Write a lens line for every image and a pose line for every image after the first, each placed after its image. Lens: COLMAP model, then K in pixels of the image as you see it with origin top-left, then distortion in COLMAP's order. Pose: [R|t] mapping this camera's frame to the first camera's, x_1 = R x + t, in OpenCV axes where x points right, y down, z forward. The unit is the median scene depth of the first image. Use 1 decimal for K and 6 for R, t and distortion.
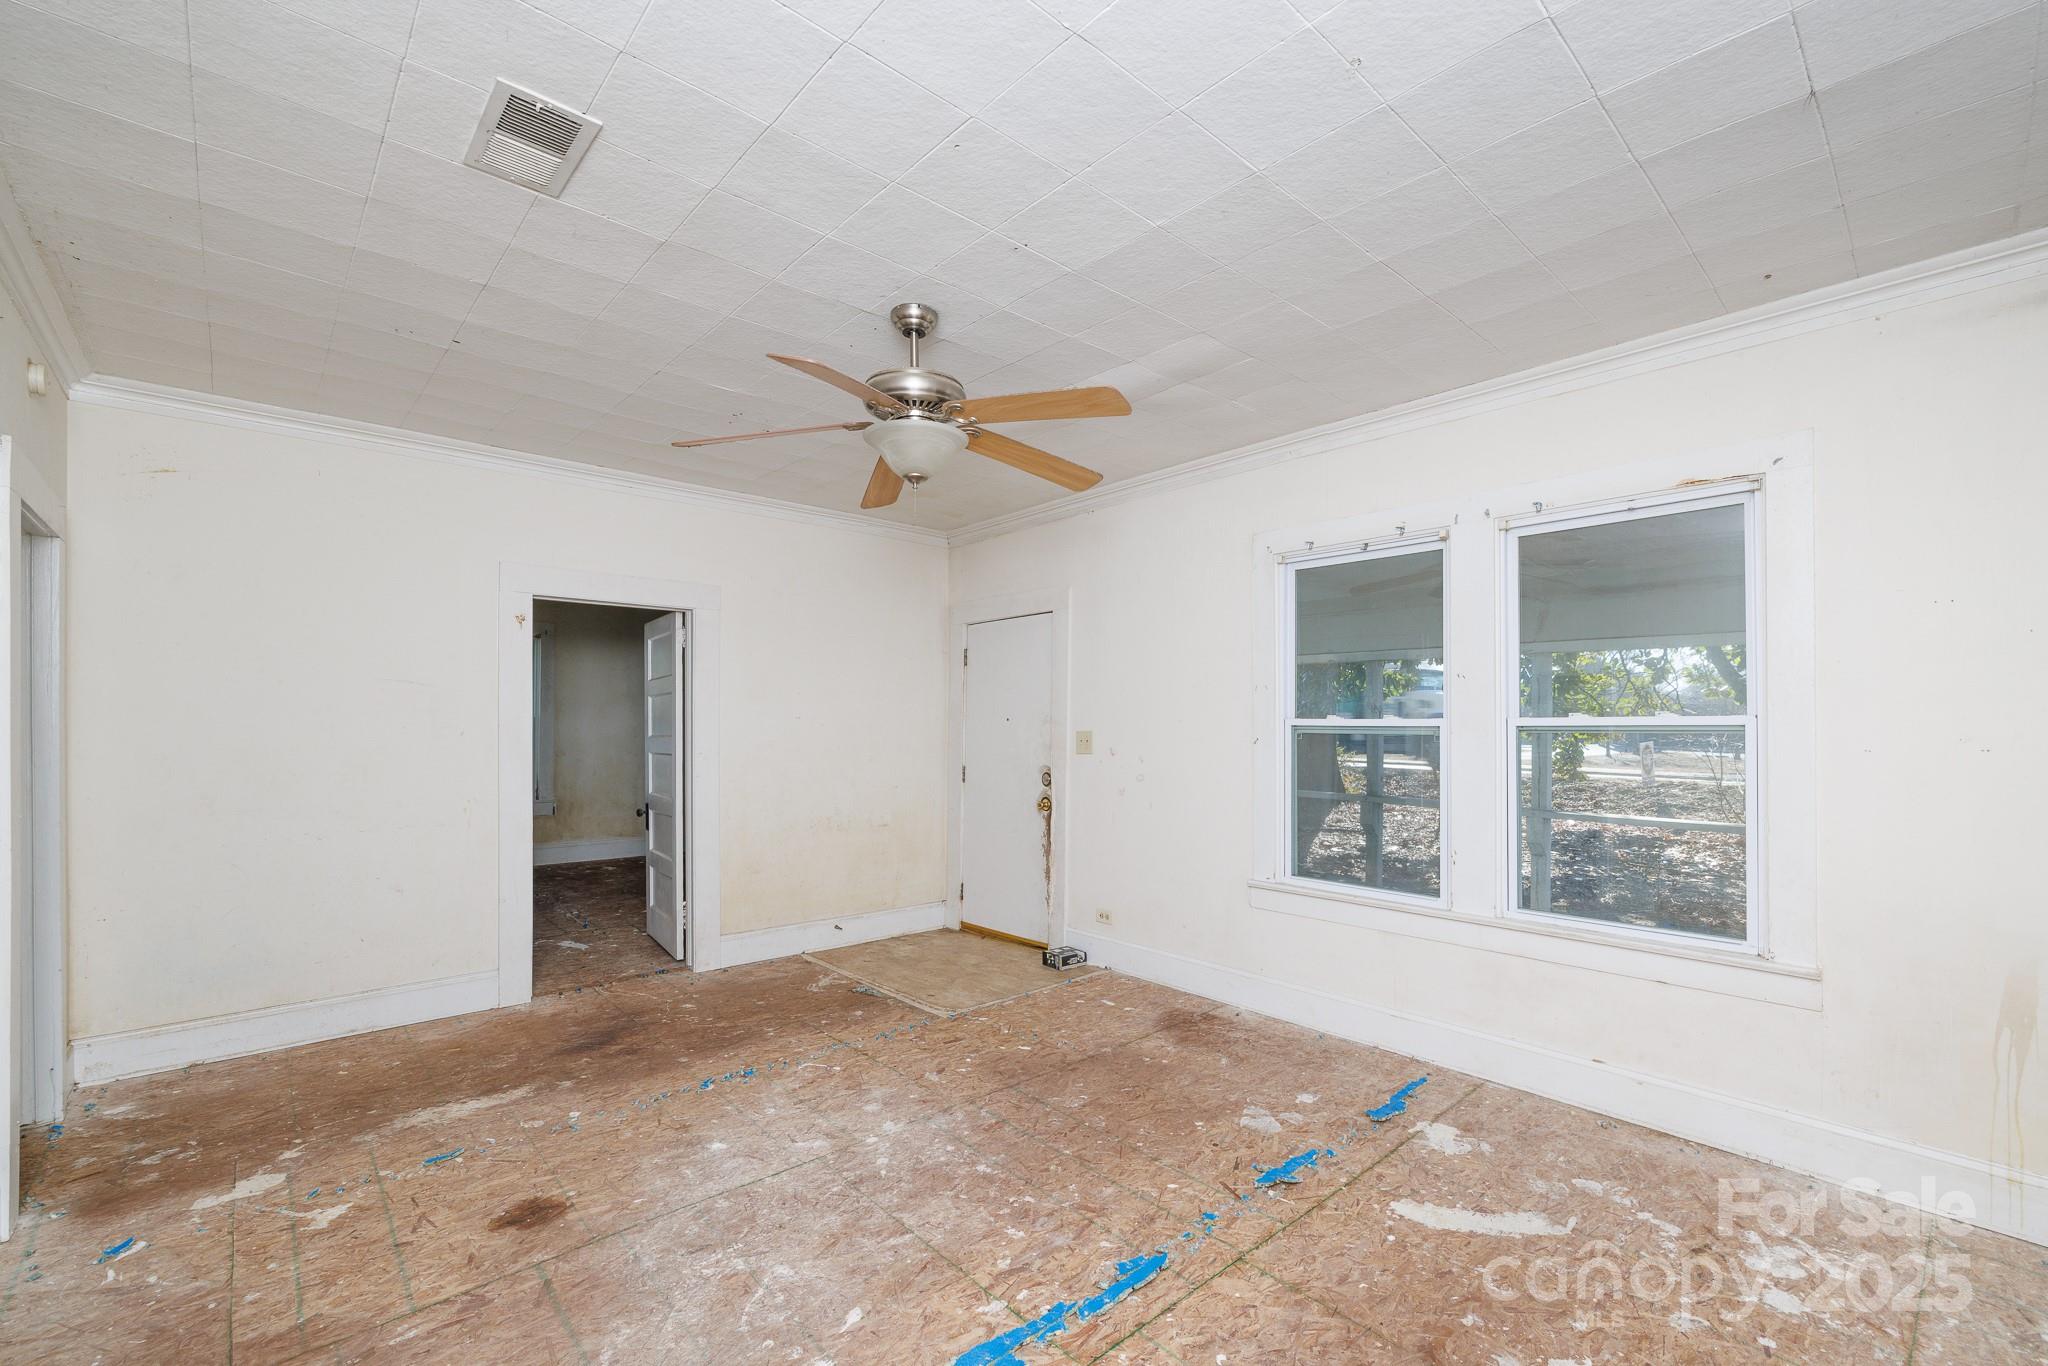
lens RADIAL K [[884.8, 0, 1024.6], [0, 884.8, 719.4], [0, 0, 1]] dist [-0.000410, 0.000117]
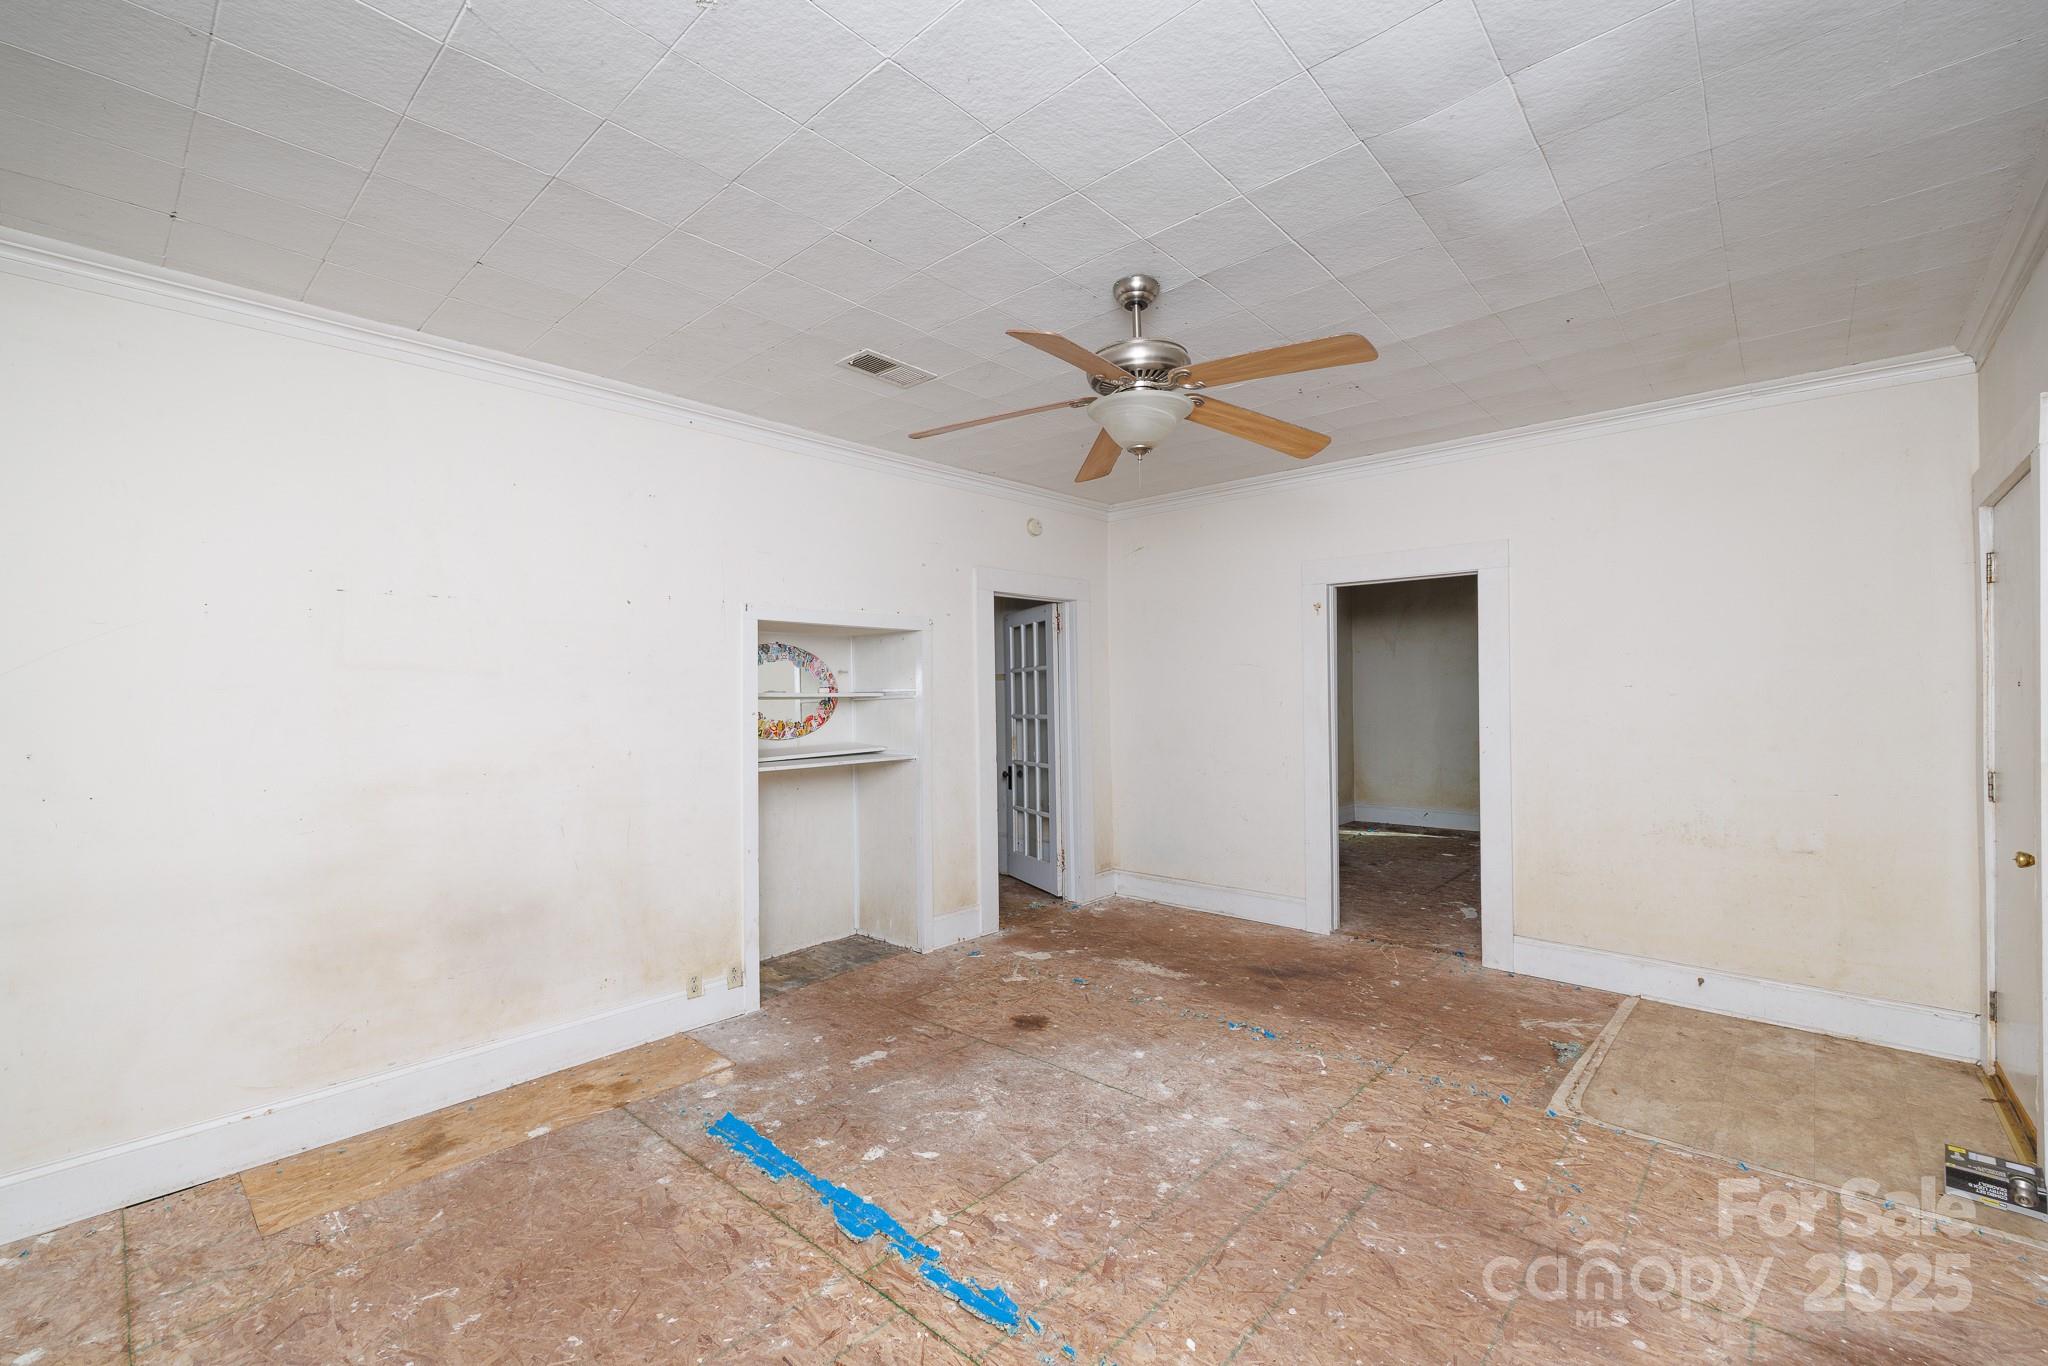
lens RADIAL K [[851.8, 0, 1024.0], [0, 851.8, 683.0], [0, 0, 1]] dist [0.002444, 0.000246]
pose [[0.099407, -0.017242, -0.994897, 0.734726], [0.011275, 0.999805, -0.016201, 0.002019], [0.994983, -0.009607, 0.099582, 0.694092]]
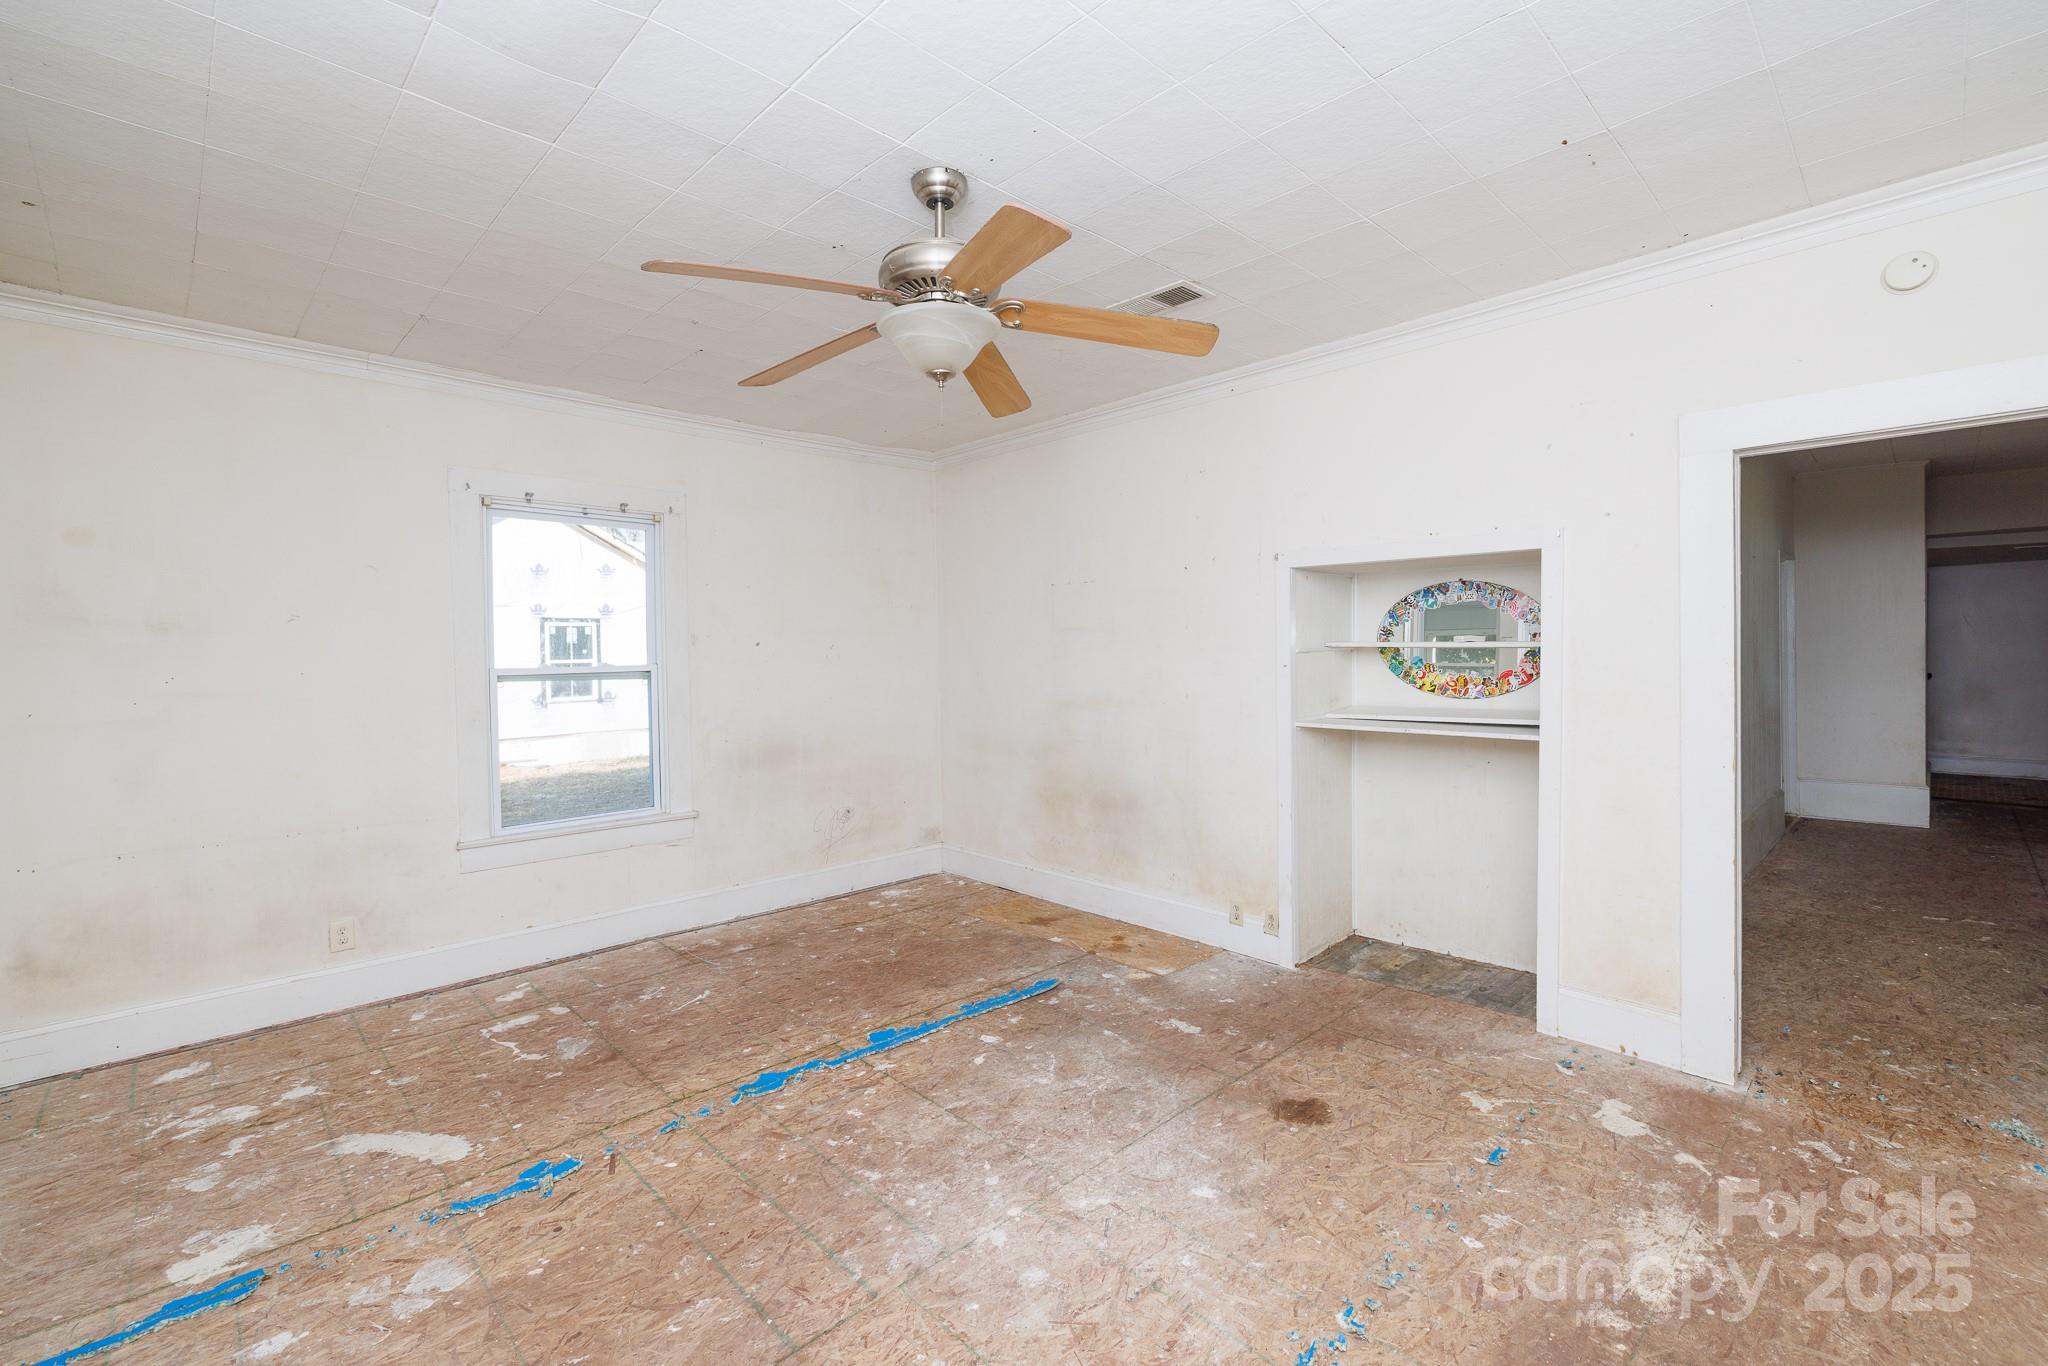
lens RADIAL K [[865.9, 0, 1034.6], [0, 865.9, 667.9], [0, 0, 1]] dist [0.001320, 0.000384]
pose [[-0.998795, 0.014107, -0.047006, -0.154312], [0.012885, 0.999574, 0.026197, -0.011778], [0.047356, 0.025560, -0.998551, 1.655985]]
